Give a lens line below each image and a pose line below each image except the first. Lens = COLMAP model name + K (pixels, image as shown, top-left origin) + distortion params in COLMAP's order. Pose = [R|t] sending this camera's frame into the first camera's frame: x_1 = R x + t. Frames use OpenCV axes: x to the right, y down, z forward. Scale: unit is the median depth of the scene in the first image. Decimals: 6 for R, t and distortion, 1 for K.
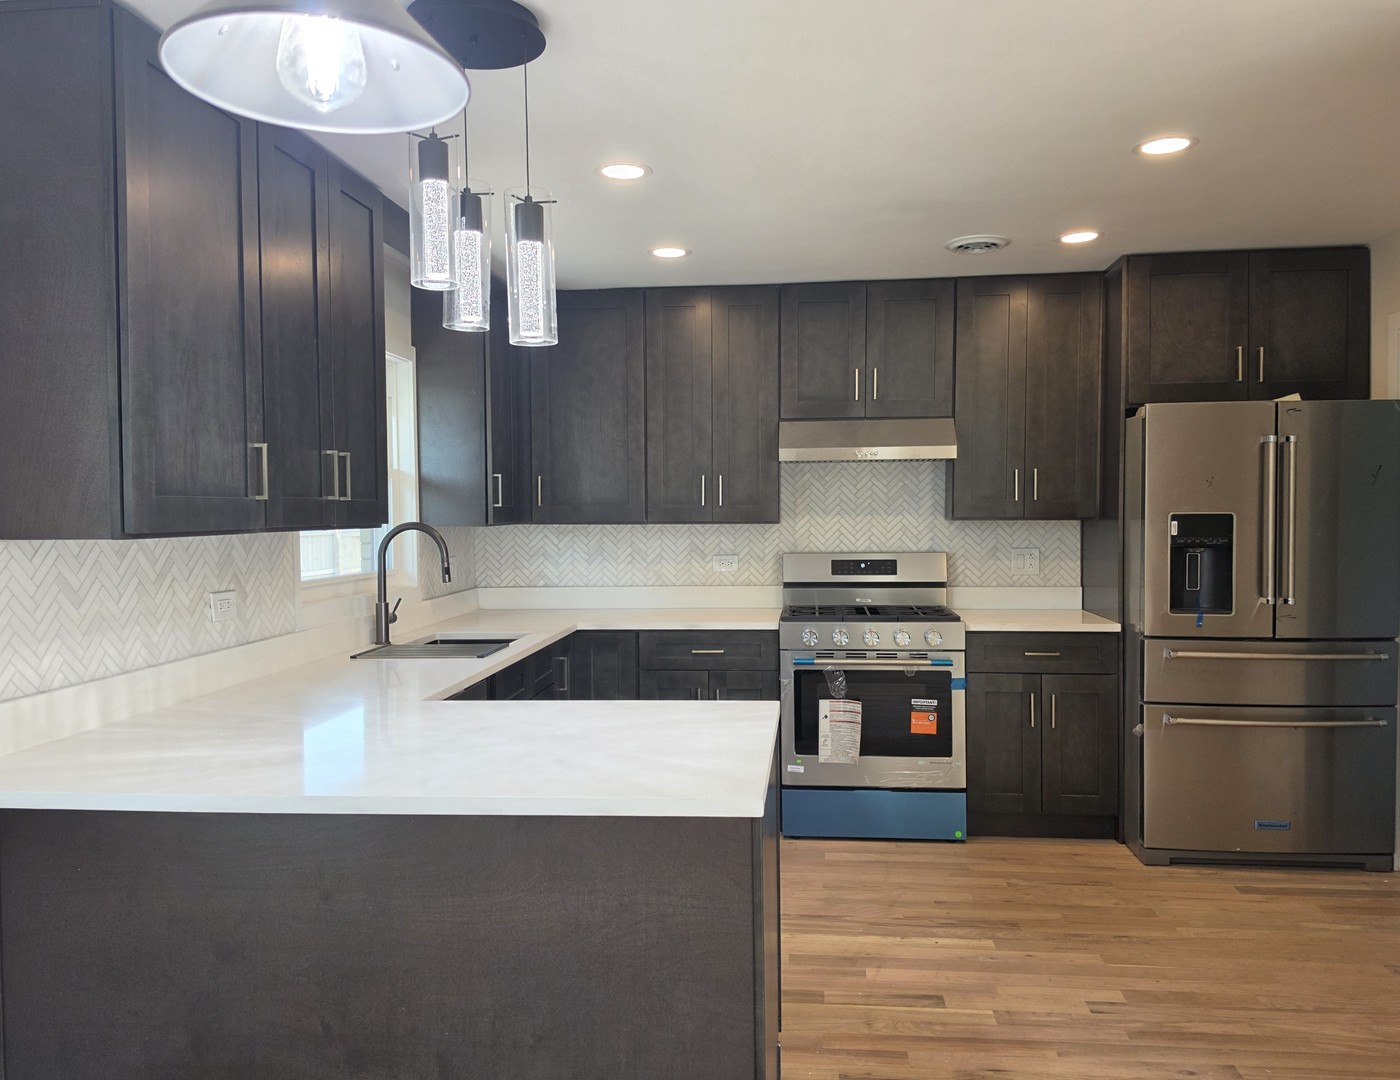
lens RADIAL K [[1053.1, 0, 713.4], [0, 1053.1, 533.7], [0, 0, 1]] dist [0.078770, -0.061360]
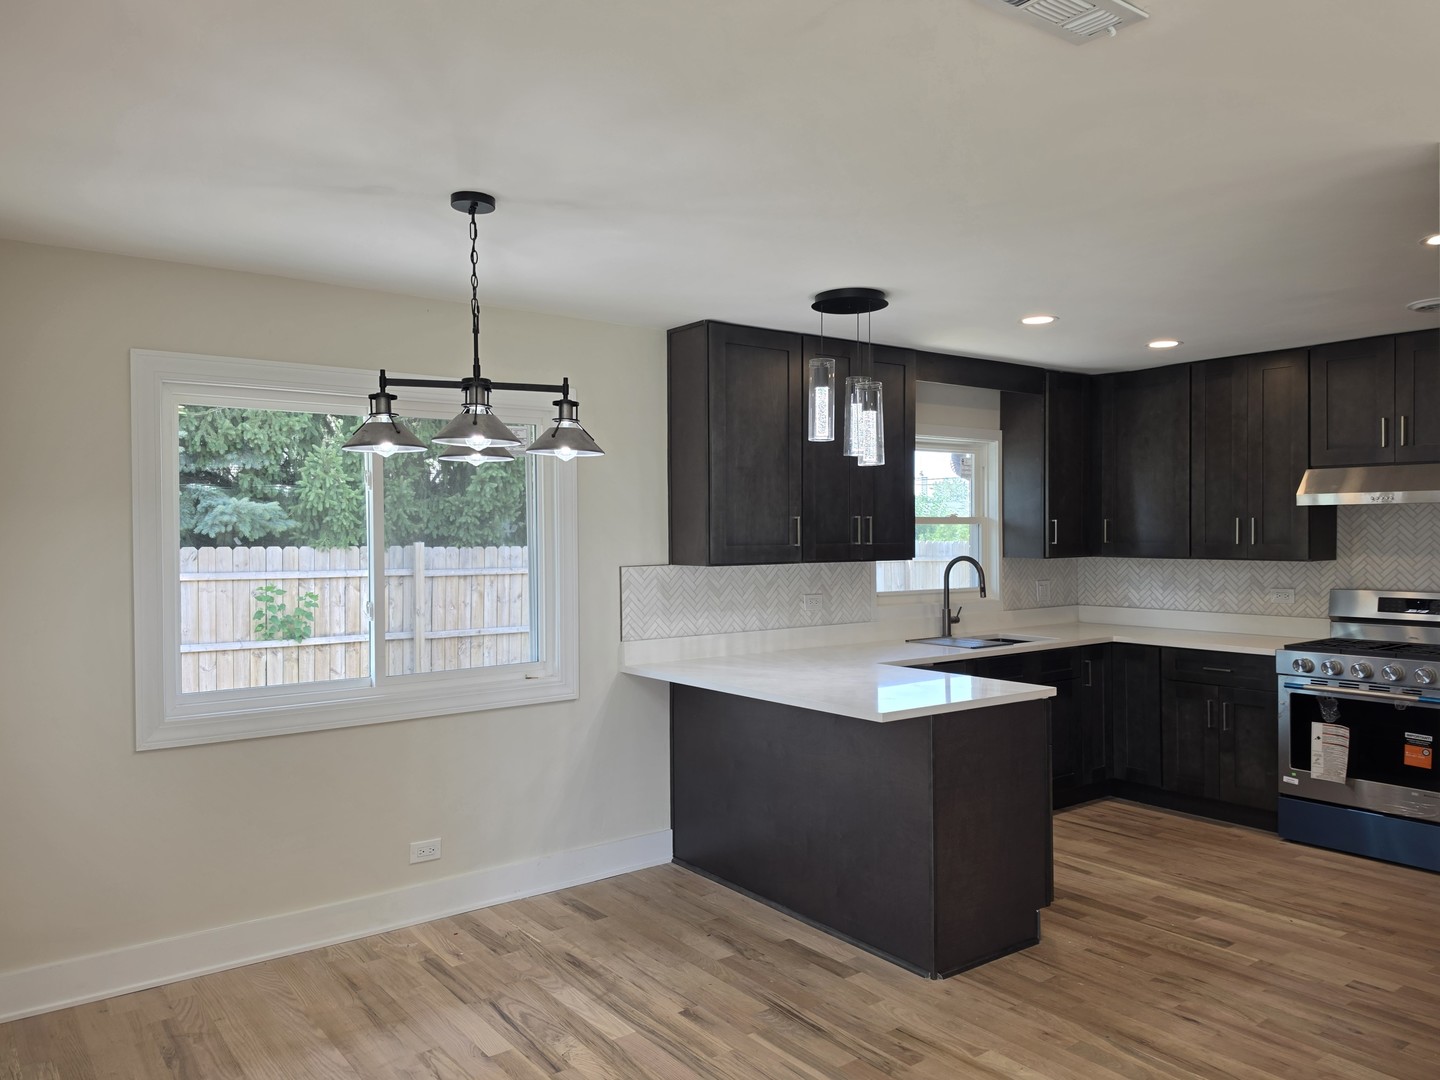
lens RADIAL K [[963.7, 0, 712.7], [0, 963.7, 535.0], [0, 0, 1]] dist [-0.024076, -0.009907]
pose [[0.674938, 0.005472, -0.737854, 0.460898], [-0.017965, 0.999798, -0.009019, -0.020989], [0.737656, 0.019343, 0.674900, -0.163341]]
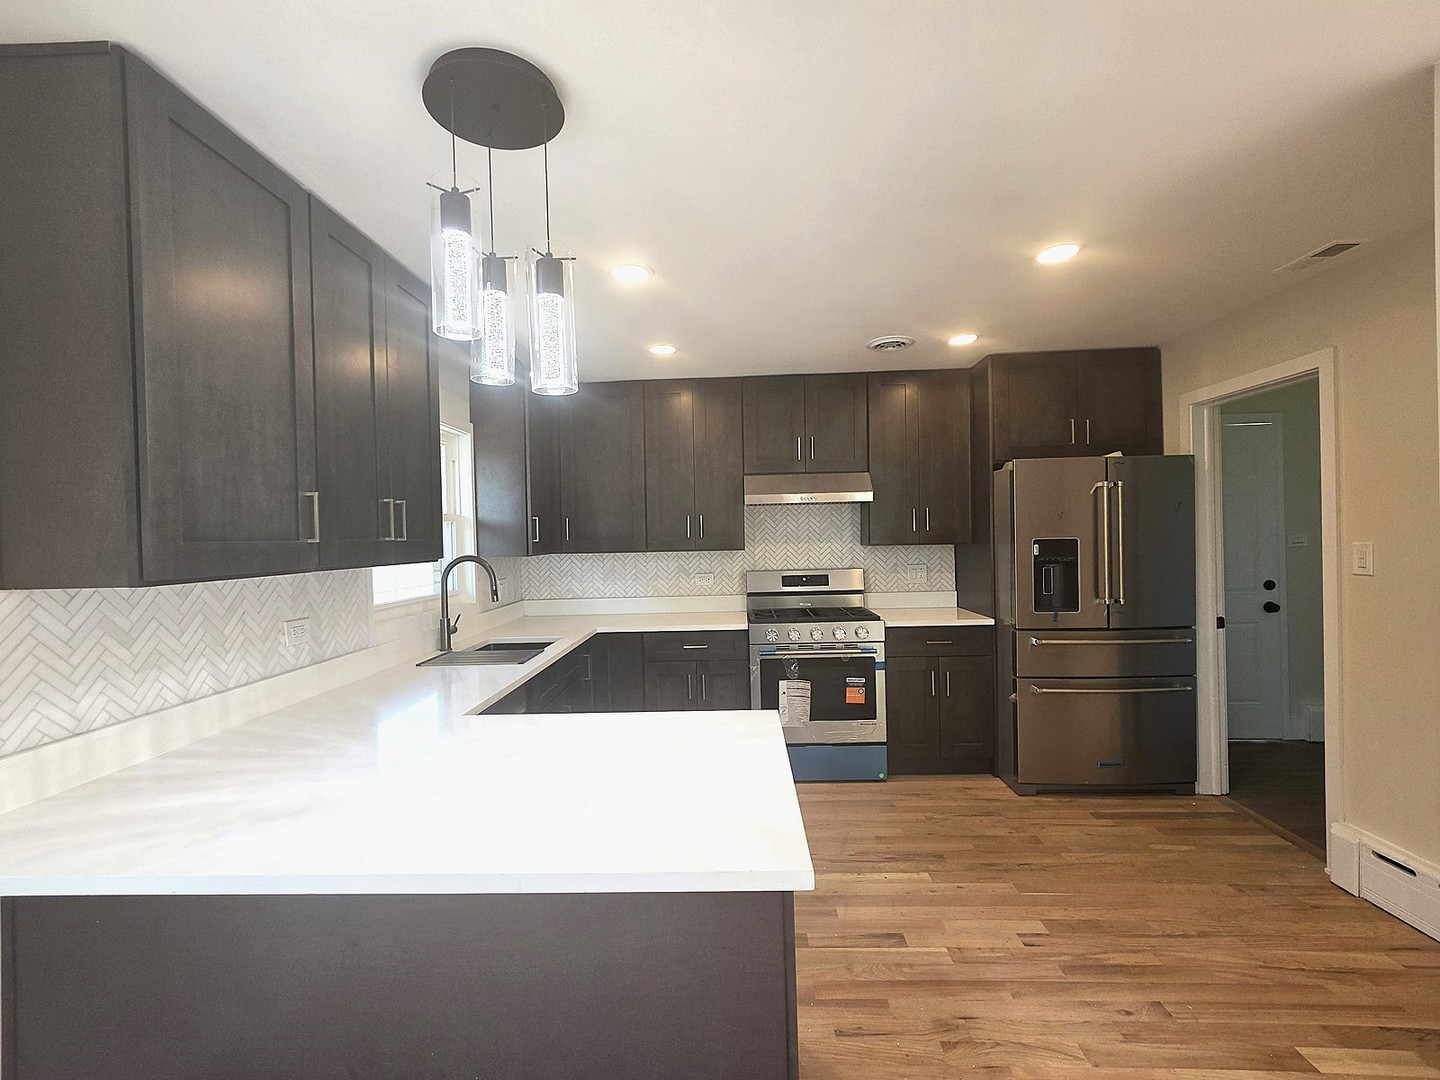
lens RADIAL K [[655.4, 0, 717.2], [0, 655.4, 544.1], [0, 0, 1]] dist [0.006680, 0.003889]
pose [[0.998252, -0.016761, 0.056679, -0.025825], [0.017527, 0.999761, -0.013038, -0.008764], [-0.056447, 0.014009, 0.998307, 0.182583]]
